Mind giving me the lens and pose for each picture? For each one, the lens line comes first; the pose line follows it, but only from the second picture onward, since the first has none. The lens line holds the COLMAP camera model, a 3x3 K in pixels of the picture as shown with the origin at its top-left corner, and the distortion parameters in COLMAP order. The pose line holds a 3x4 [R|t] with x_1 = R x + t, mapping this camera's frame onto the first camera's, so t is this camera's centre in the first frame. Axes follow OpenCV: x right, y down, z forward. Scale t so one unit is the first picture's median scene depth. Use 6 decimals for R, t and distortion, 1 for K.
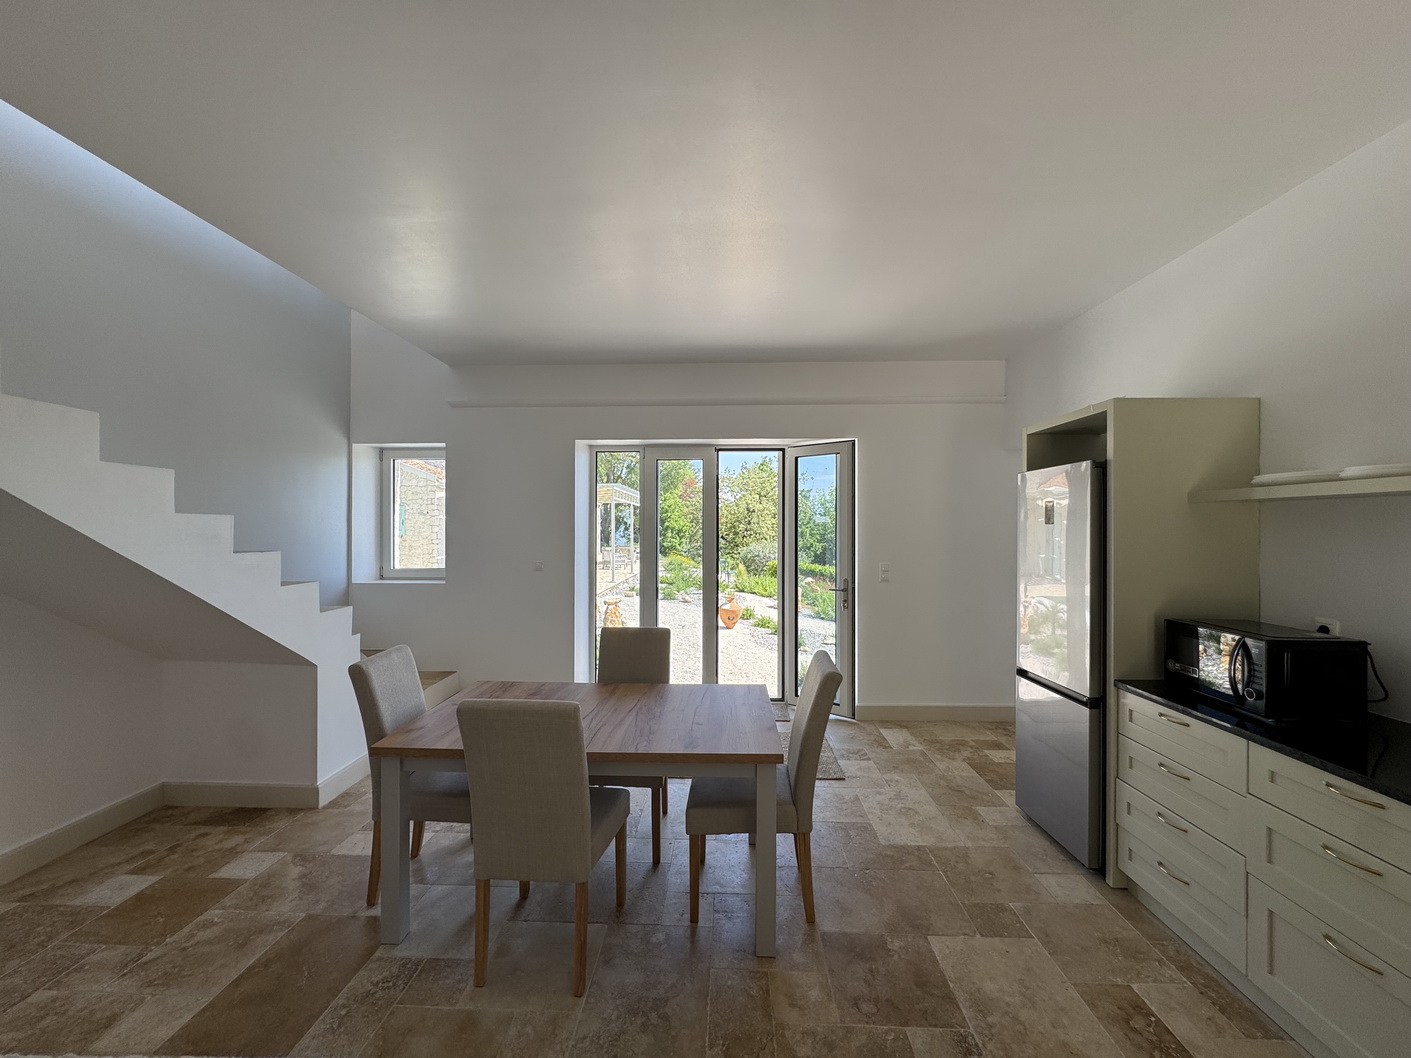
lens RADIAL K [[565.6, 0, 703.1], [0, 565.6, 527.5], [0, 0, 1]] dist [-0.001520, -0.000148]
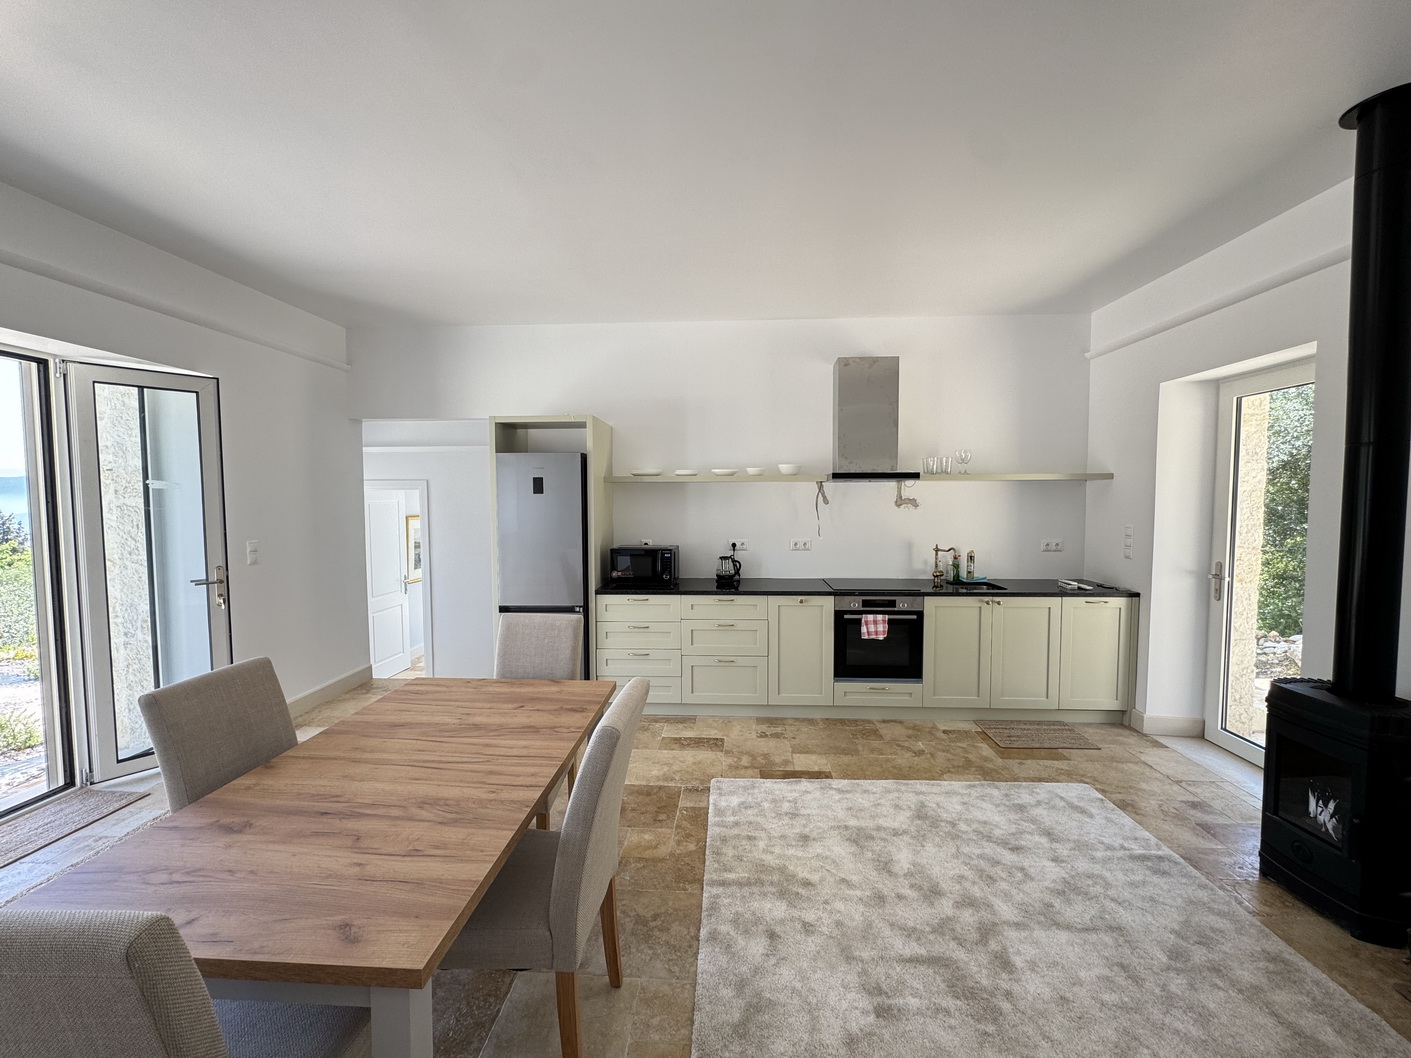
lens RADIAL K [[565.6, 0, 703.9], [0, 565.6, 527.9], [0, 0, 1]] dist [-0.001520, -0.000148]
pose [[0.023326, -0.056215, 0.998146, -1.016951], [0.001758, 0.998419, 0.056189, -0.000374], [-0.999726, 0.000444, 0.023388, 0.748181]]
